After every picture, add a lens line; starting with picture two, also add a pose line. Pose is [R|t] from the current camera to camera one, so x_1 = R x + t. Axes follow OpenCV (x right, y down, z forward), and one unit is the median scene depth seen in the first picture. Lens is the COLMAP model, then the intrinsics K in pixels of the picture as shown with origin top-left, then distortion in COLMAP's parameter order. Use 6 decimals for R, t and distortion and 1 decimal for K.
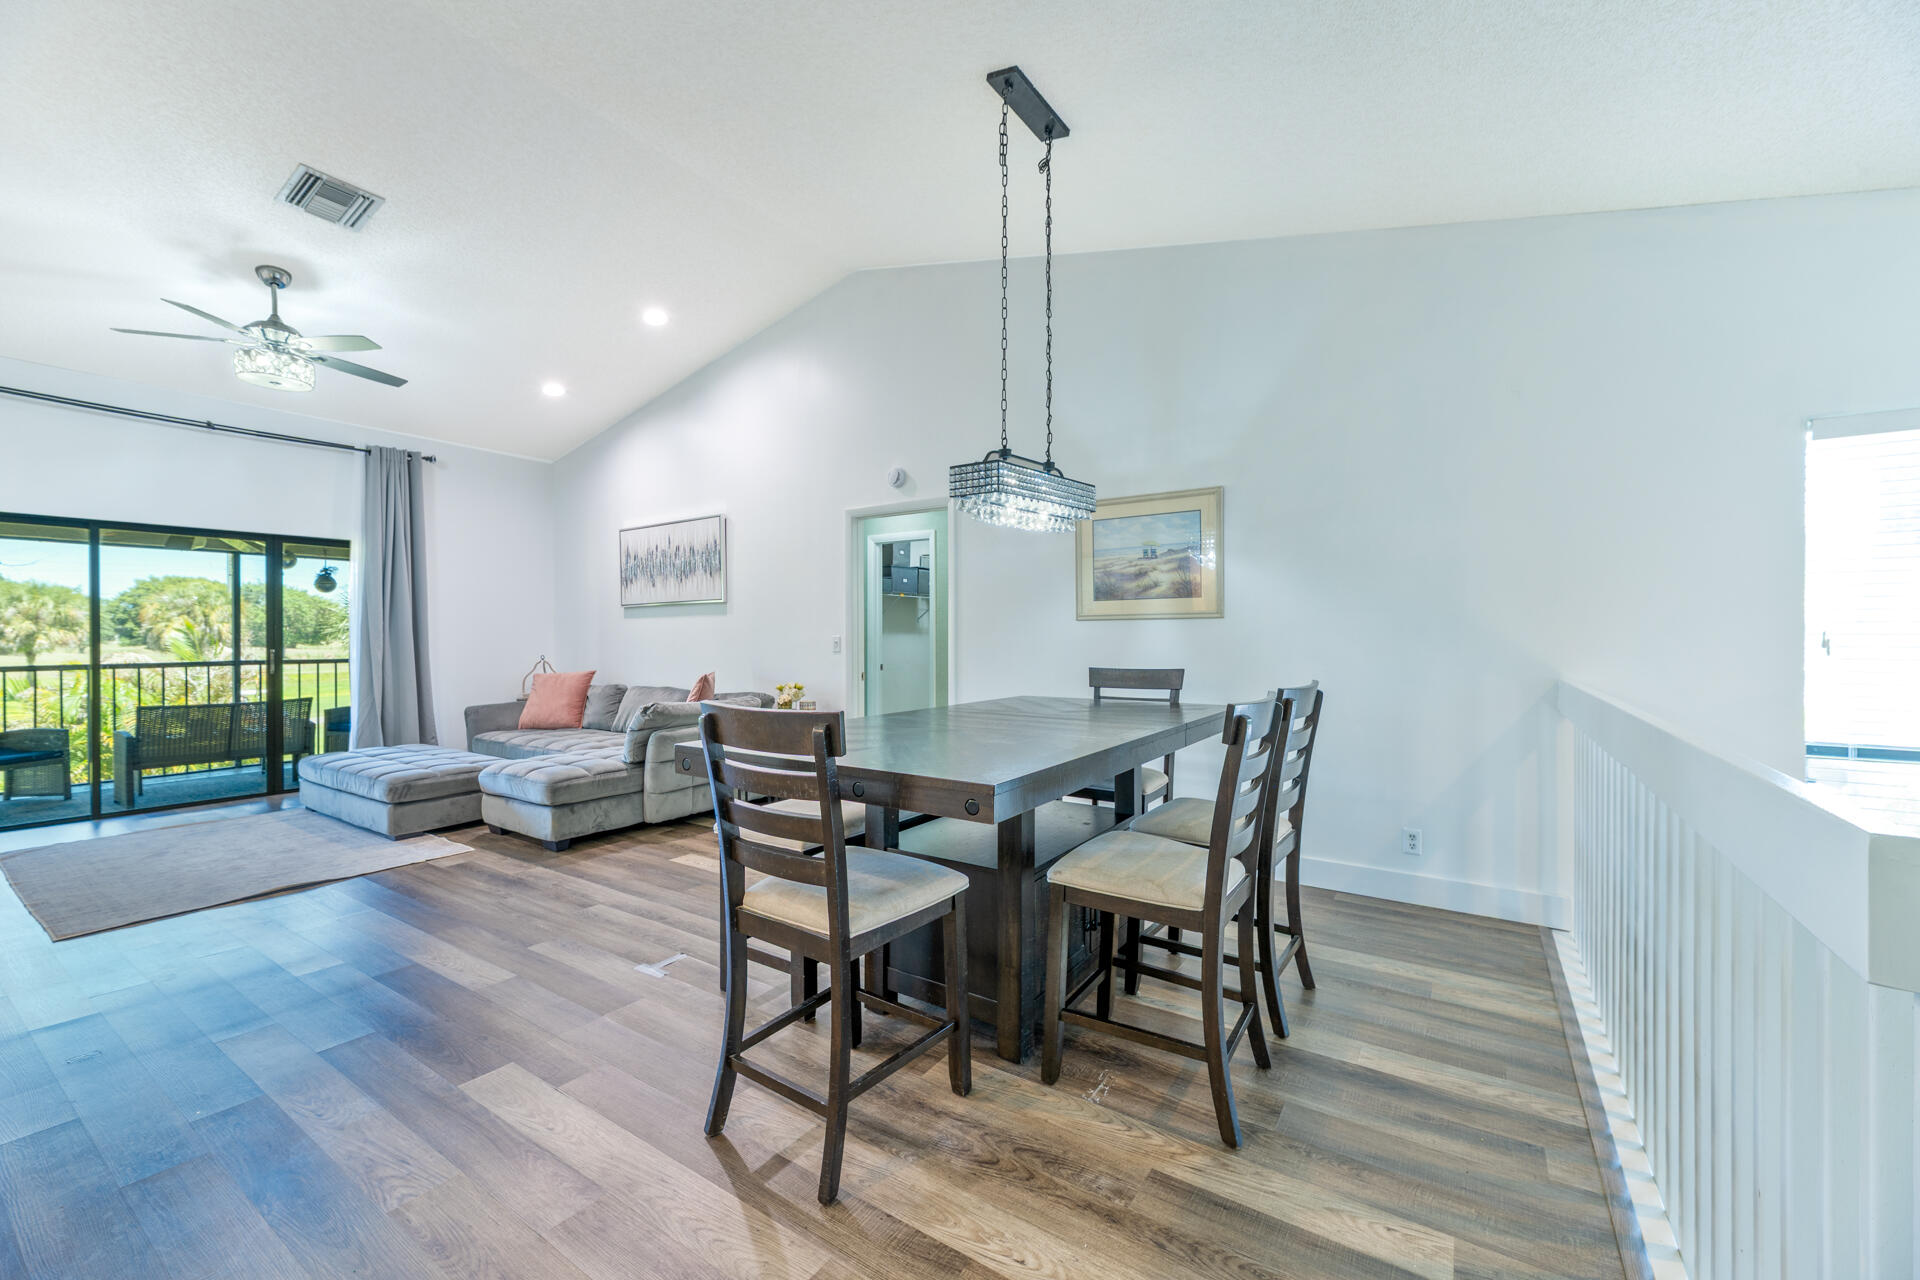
lens RADIAL K [[762.6, 0, 960.0], [0, 762.6, 640.0], [0, 0, 1]] dist [0.002501, 0.000233]
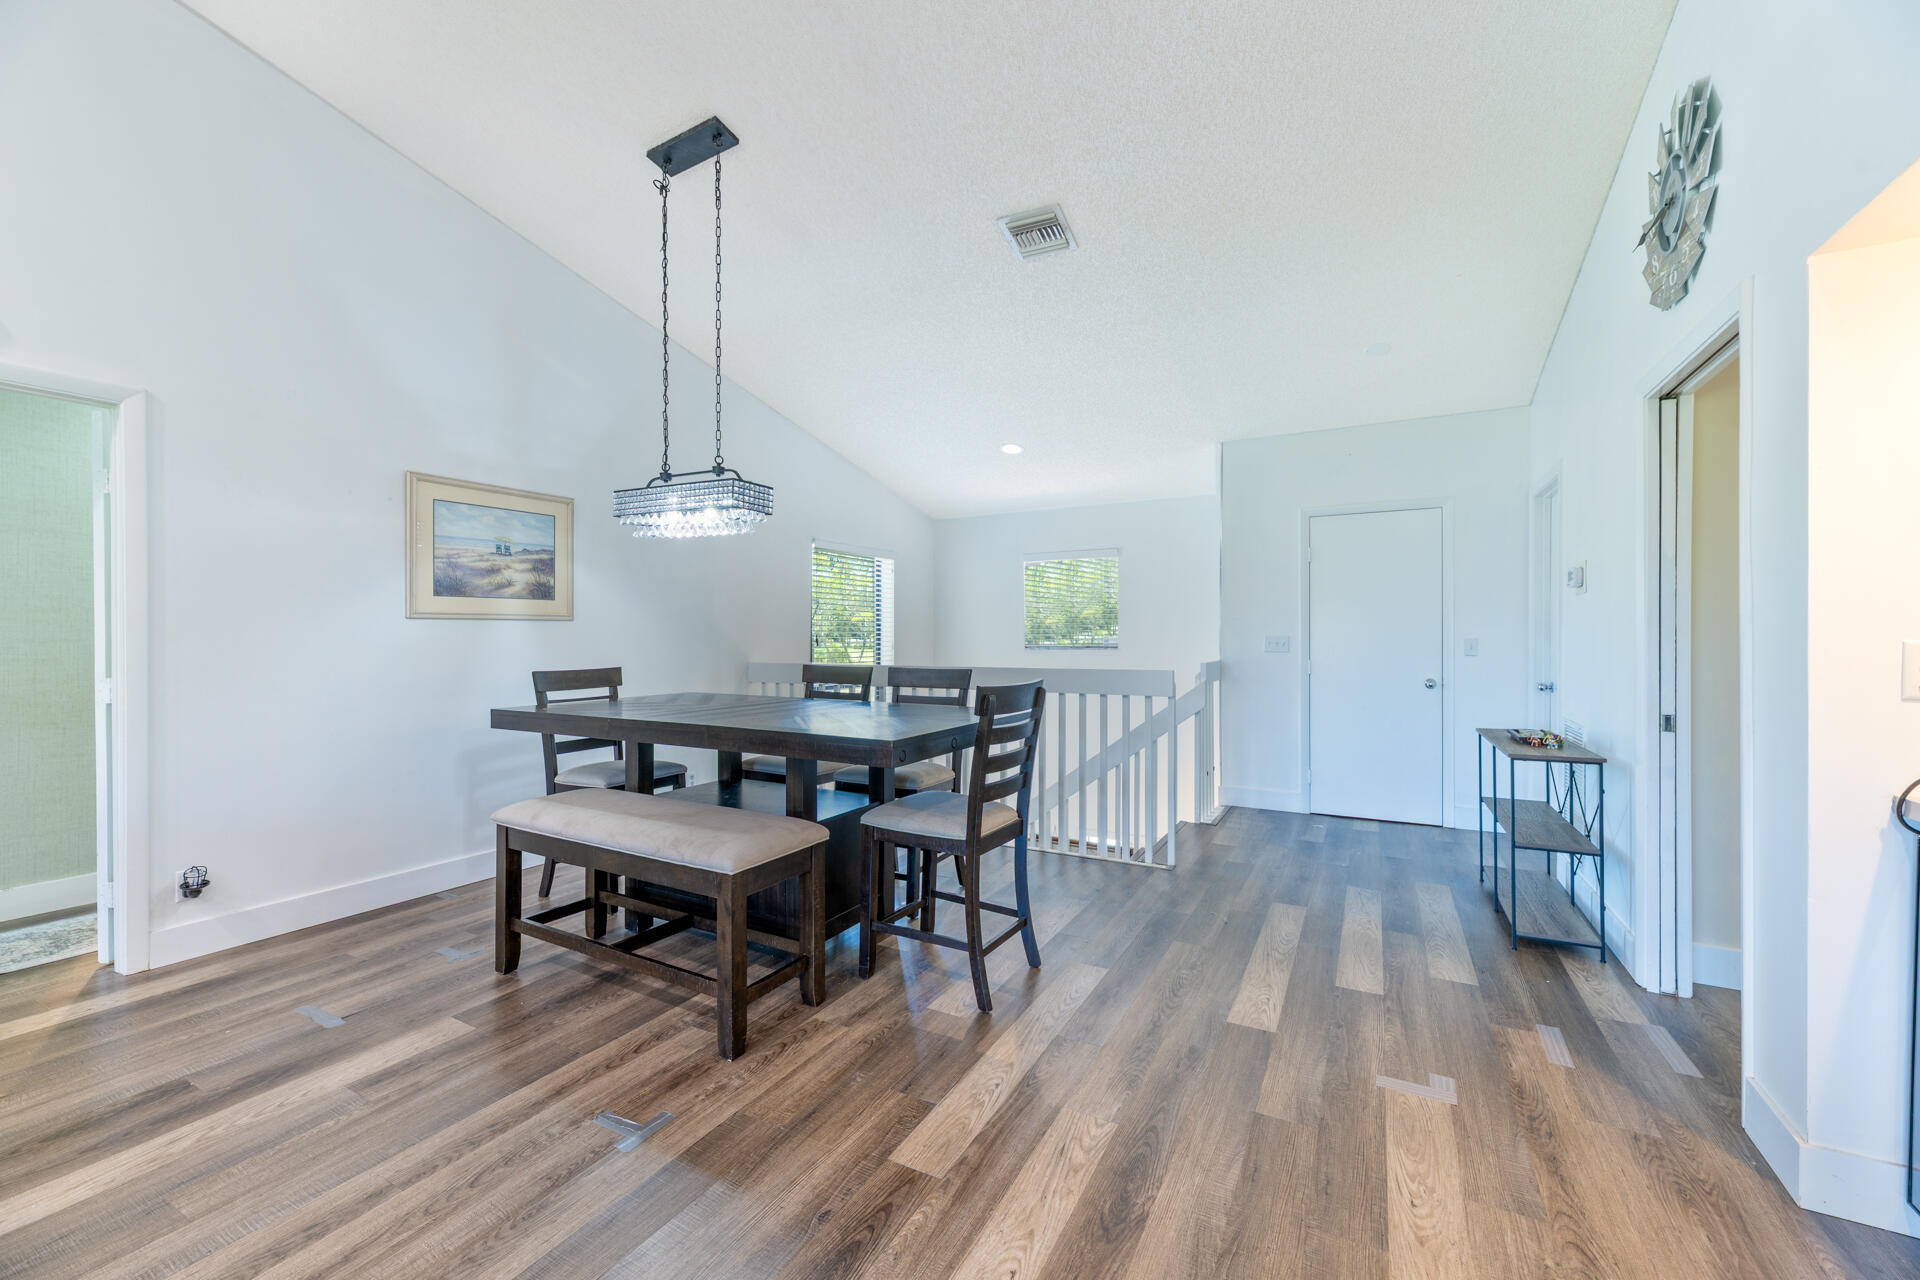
lens RADIAL K [[767.5, 0, 960.0], [0, 767.5, 640.0], [0, 0, 1]] dist [0.002875, 0.000038]
pose [[-0.086910, -0.004539, 0.996206, -0.658114], [0.008896, 0.999946, 0.005332, -0.002102], [-0.996176, 0.009326, -0.086865, 0.462321]]
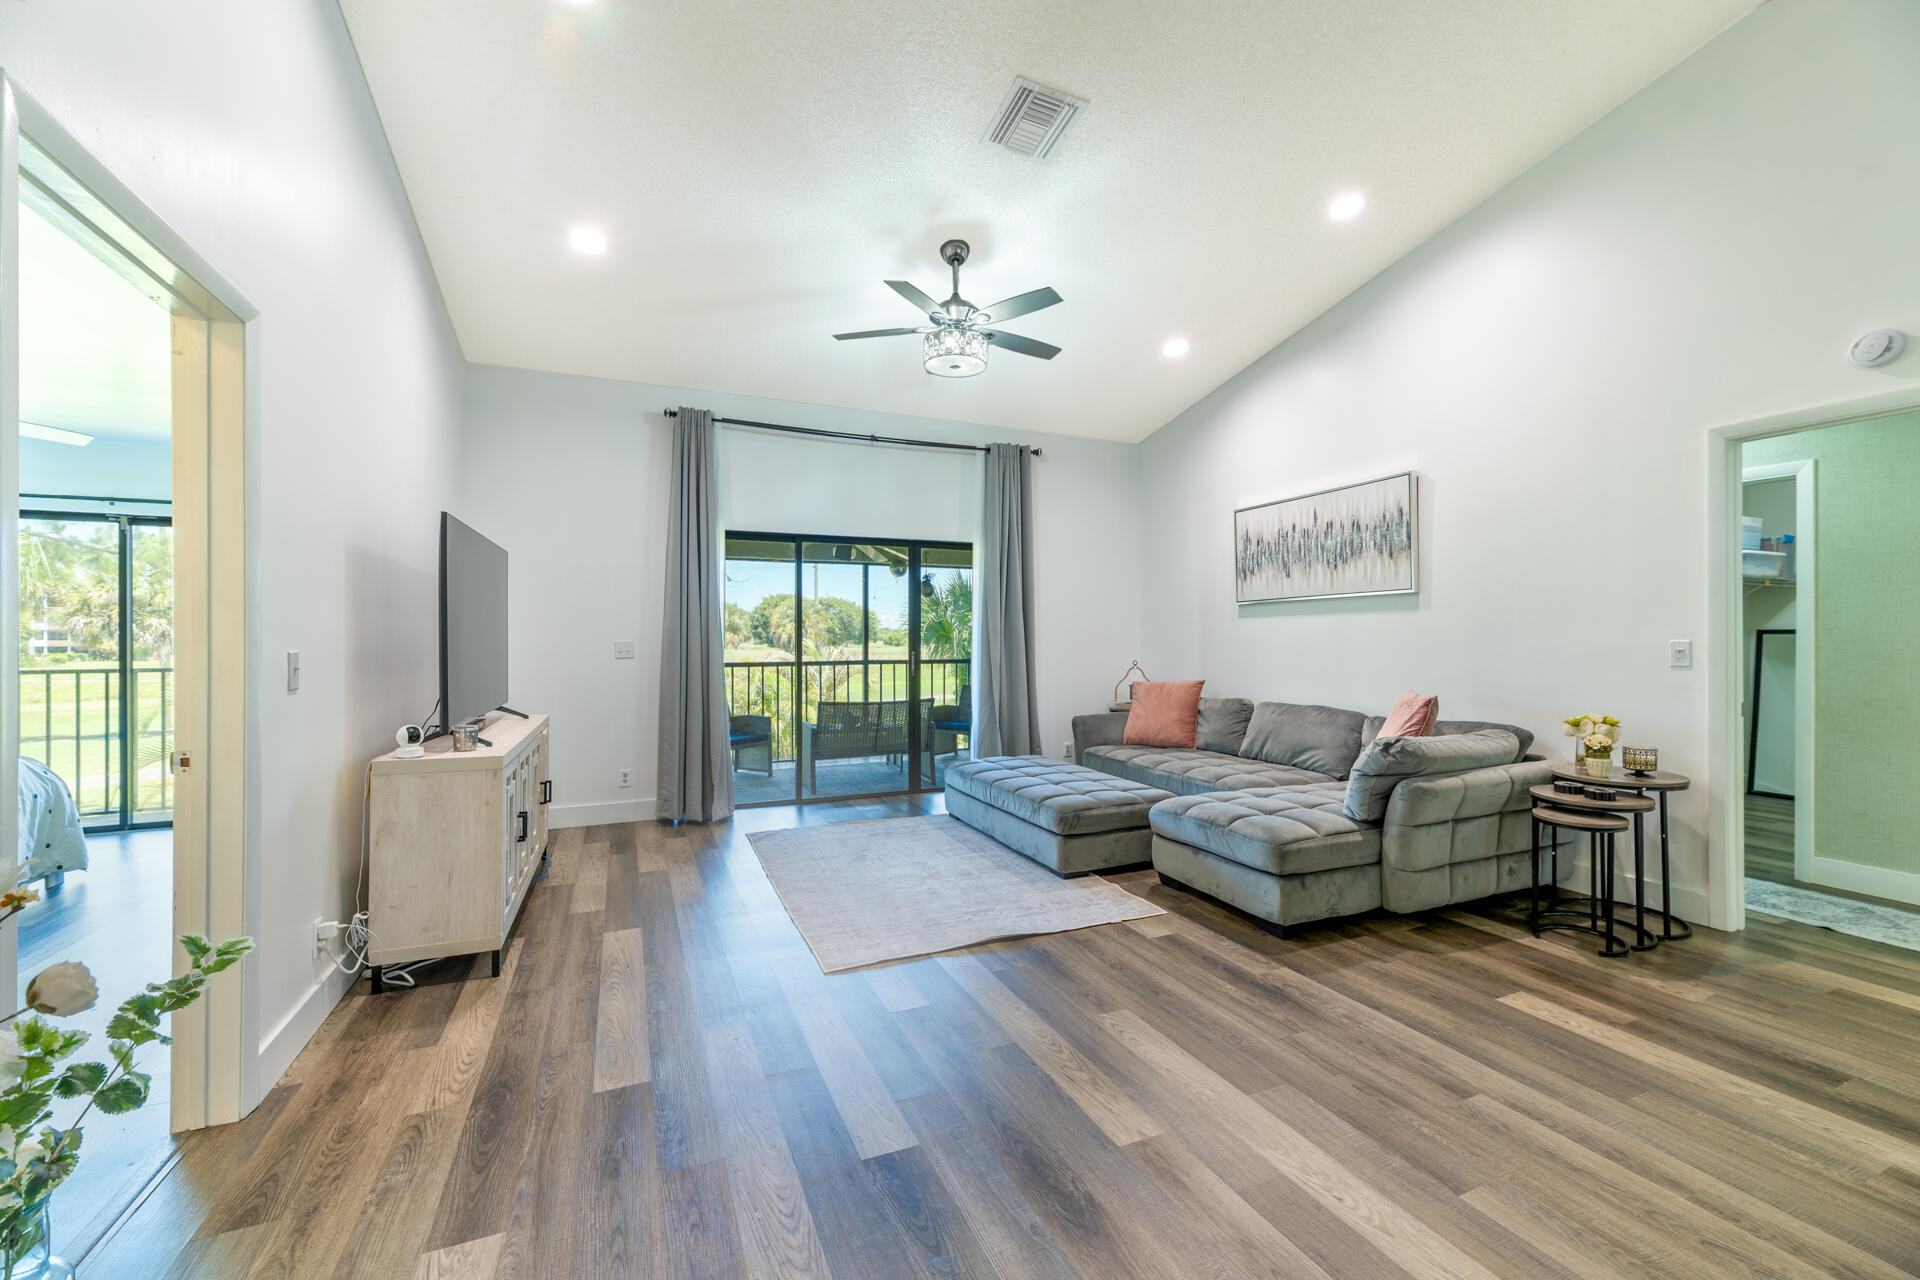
lens RADIAL K [[767.5, 0, 960.0], [0, 767.5, 640.0], [0, 0, 1]] dist [0.002875, 0.000038]
pose [[0.842594, 0.002381, -0.538544, -0.366996], [-0.003617, 0.999993, -0.001238, -0.003360], [0.538537, 0.002992, 0.842597, 0.206261]]
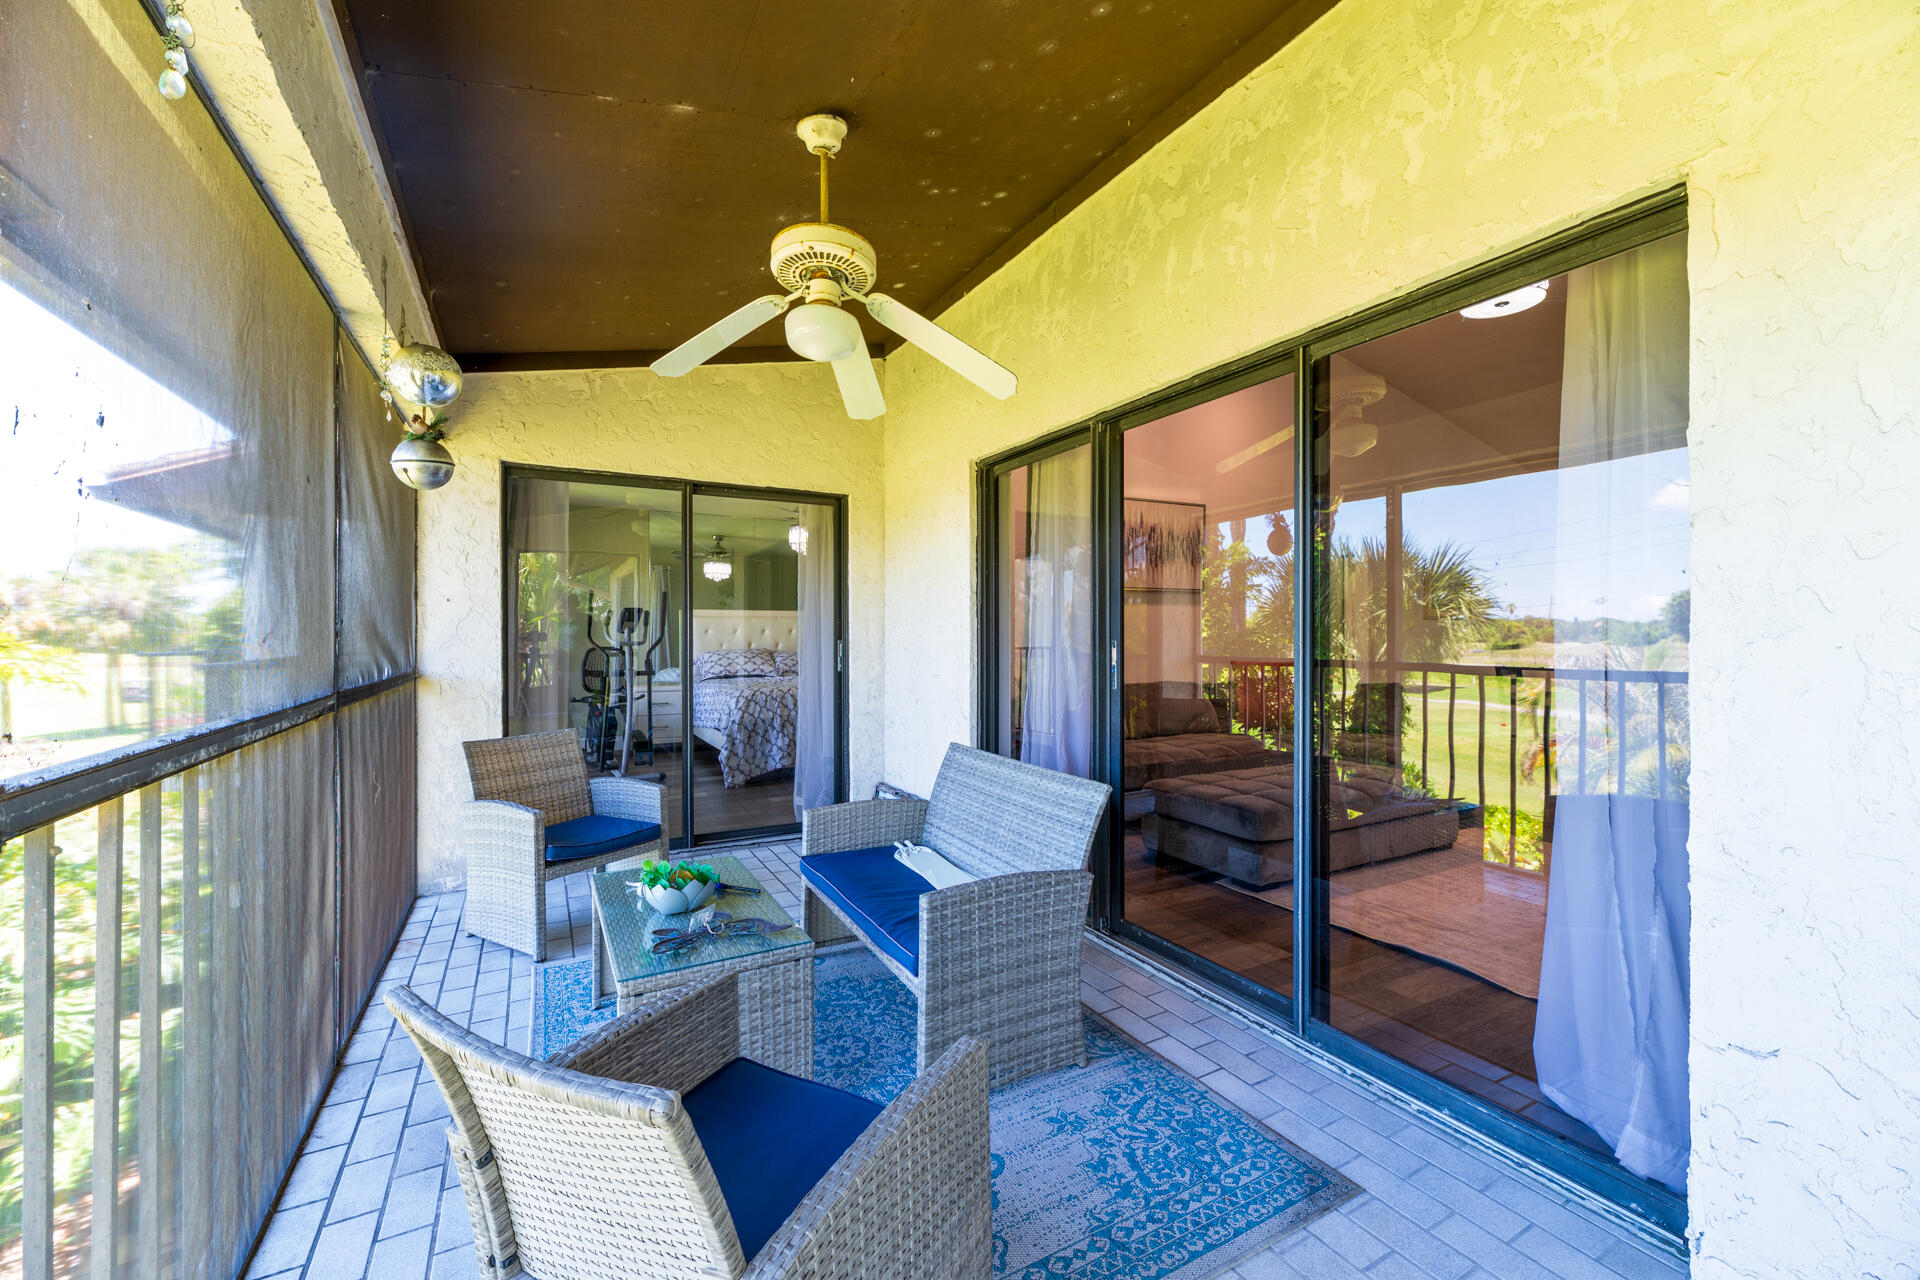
lens RADIAL K [[774.4, 0, 1000.9], [0, 774.4, 637.6], [0, 0, 1]] dist [0.001033, -0.000045]
pose [[0.430377, -0.000166, 0.902649, -1.749469], [0.003805, 0.999991, -0.001631, 0.012425], [-0.902641, 0.004137, 0.430374, 1.054006]]
